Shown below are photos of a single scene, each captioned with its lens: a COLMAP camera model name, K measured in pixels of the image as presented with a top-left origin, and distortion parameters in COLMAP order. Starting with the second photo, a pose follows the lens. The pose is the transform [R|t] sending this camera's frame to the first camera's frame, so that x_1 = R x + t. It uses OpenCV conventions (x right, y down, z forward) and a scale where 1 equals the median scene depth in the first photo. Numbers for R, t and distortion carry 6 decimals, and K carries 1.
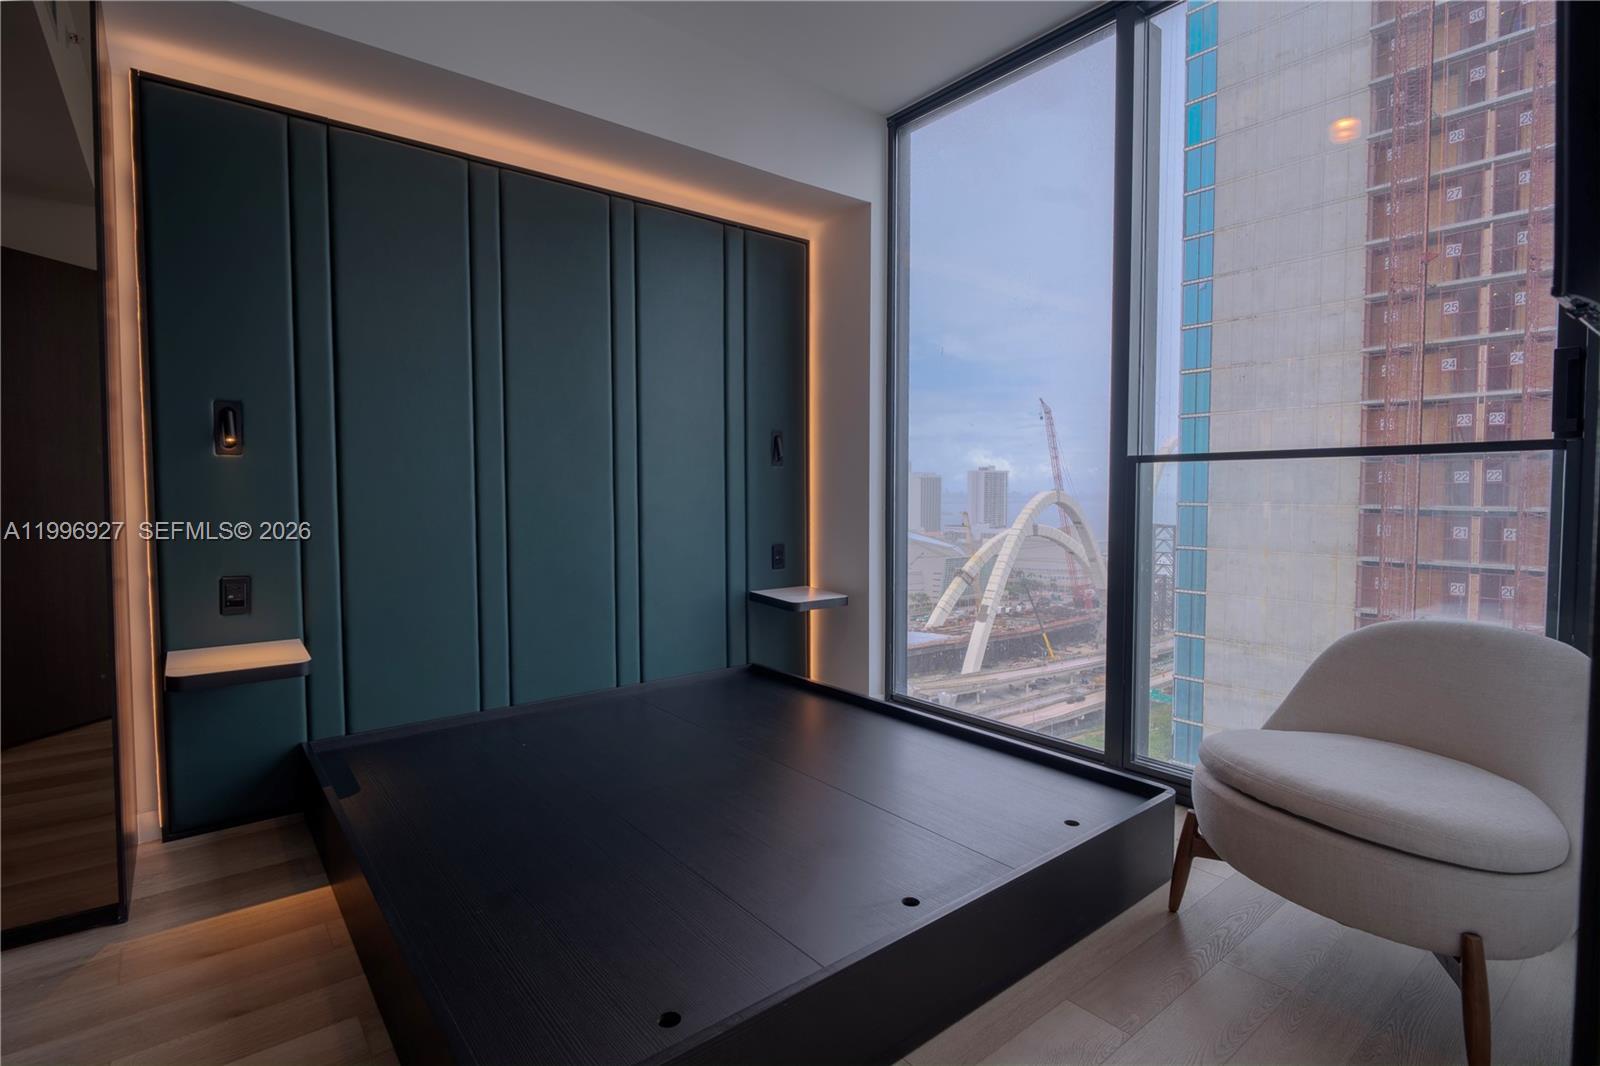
lens RADIAL K [[774.1, 0, 793.8], [0, 774.1, 524.3], [0, 0, 1]] dist [0.002409, -0.007850]
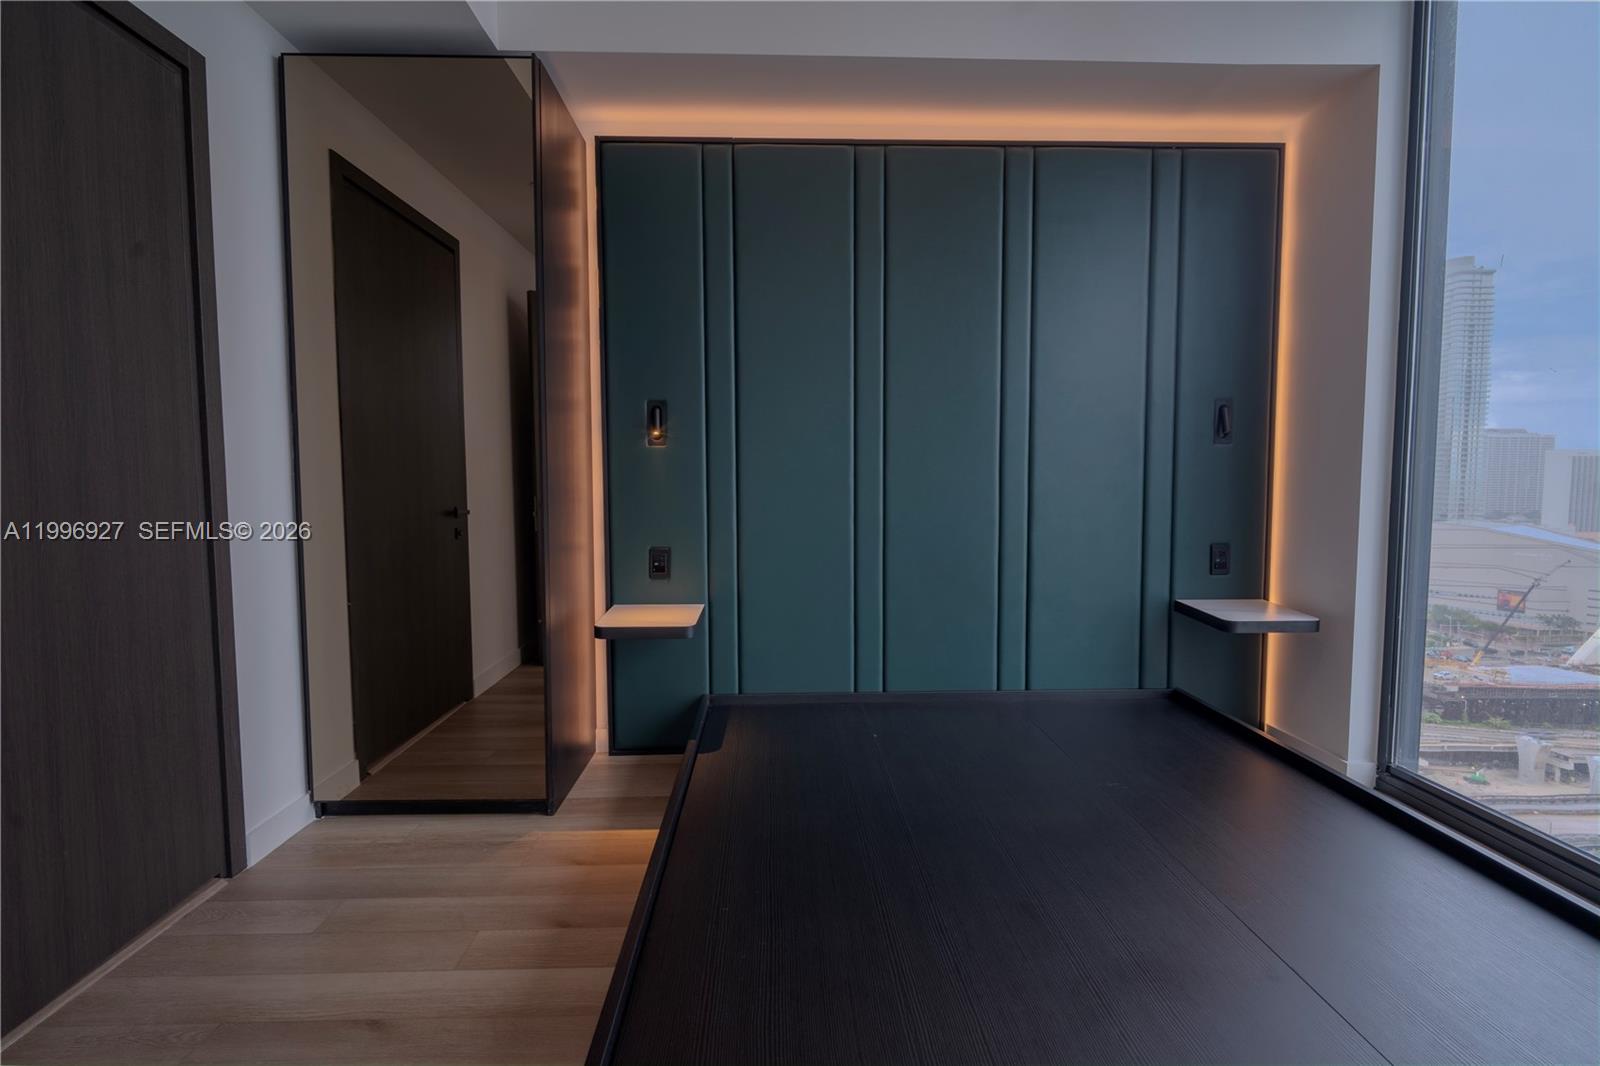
lens RADIAL K [[750.5, 0, 796.5], [0, 750.5, 523.7], [0, 0, 1]] dist [0.000857, -0.005626]
pose [[0.800825, 0.038886, -0.597635, 0.108133], [-0.025883, 0.999205, 0.030331, -0.007626], [0.598339, -0.008821, 0.801195, 0.154827]]
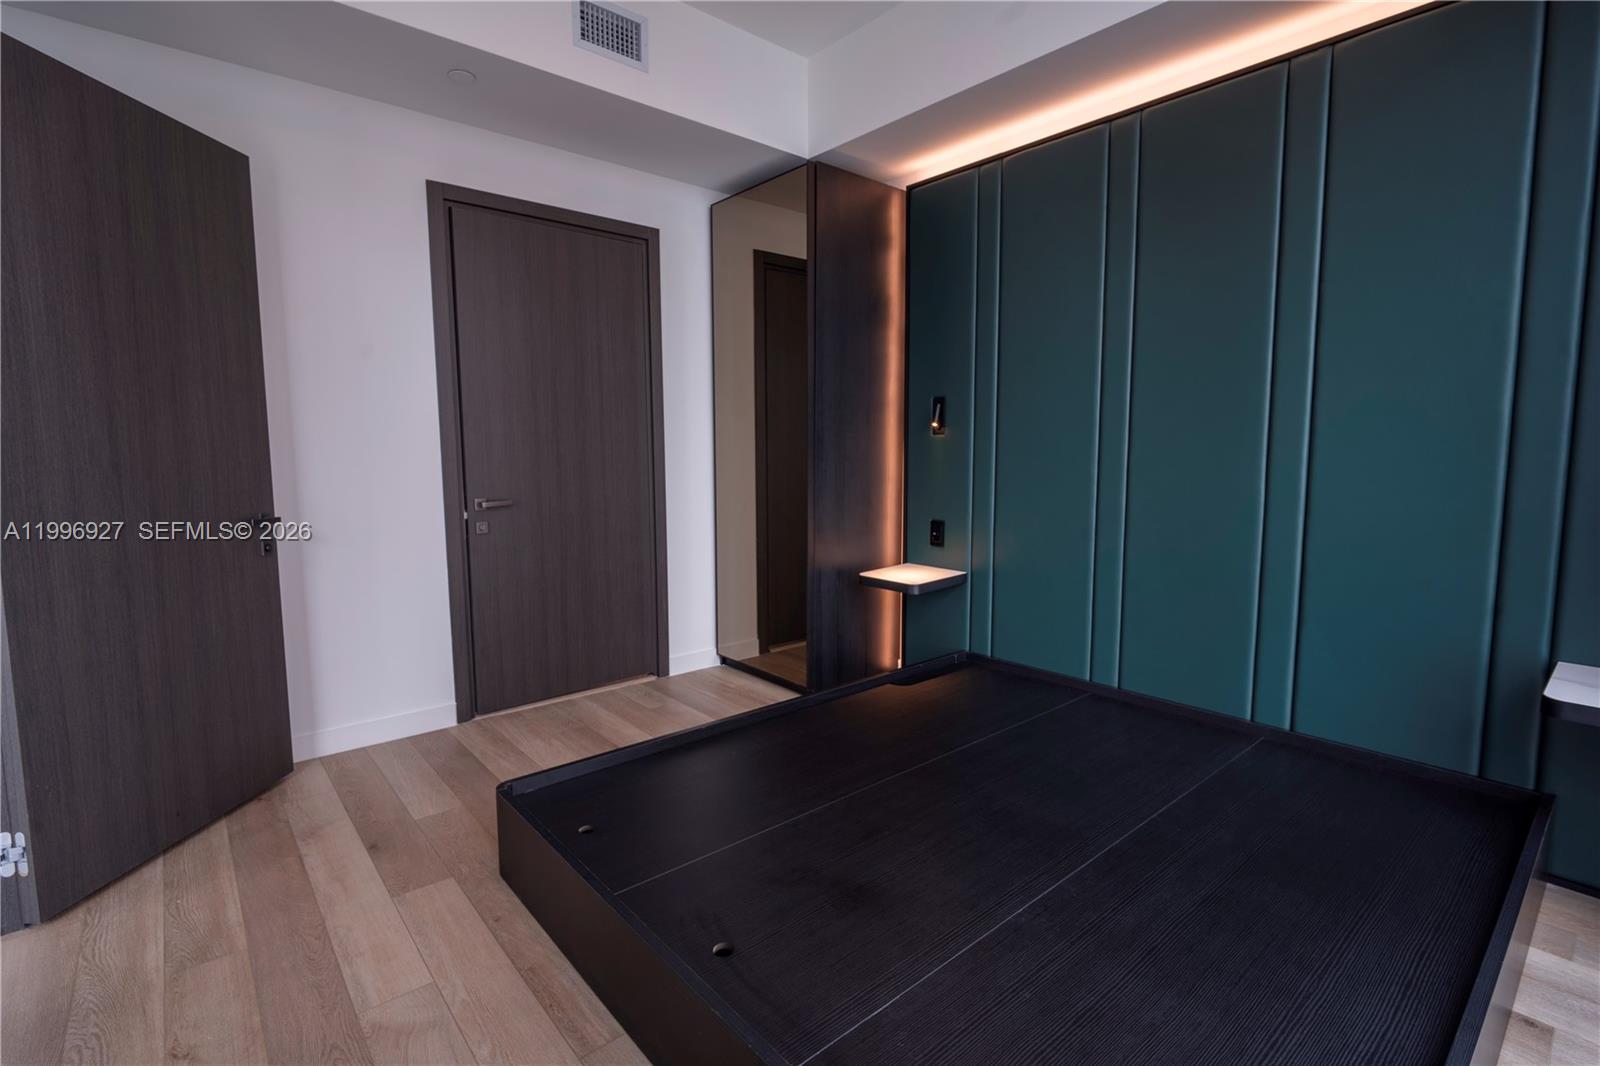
lens RADIAL K [[744.3, 0, 801.1], [0, 744.3, 525.9], [0, 0, 1]] dist [0.000549, -0.008733]
pose [[0.036482, 0.108292, -0.993450, 0.497380], [-0.043104, 0.993357, 0.106699, -0.045305], [0.998404, 0.038929, 0.040907, 0.540555]]
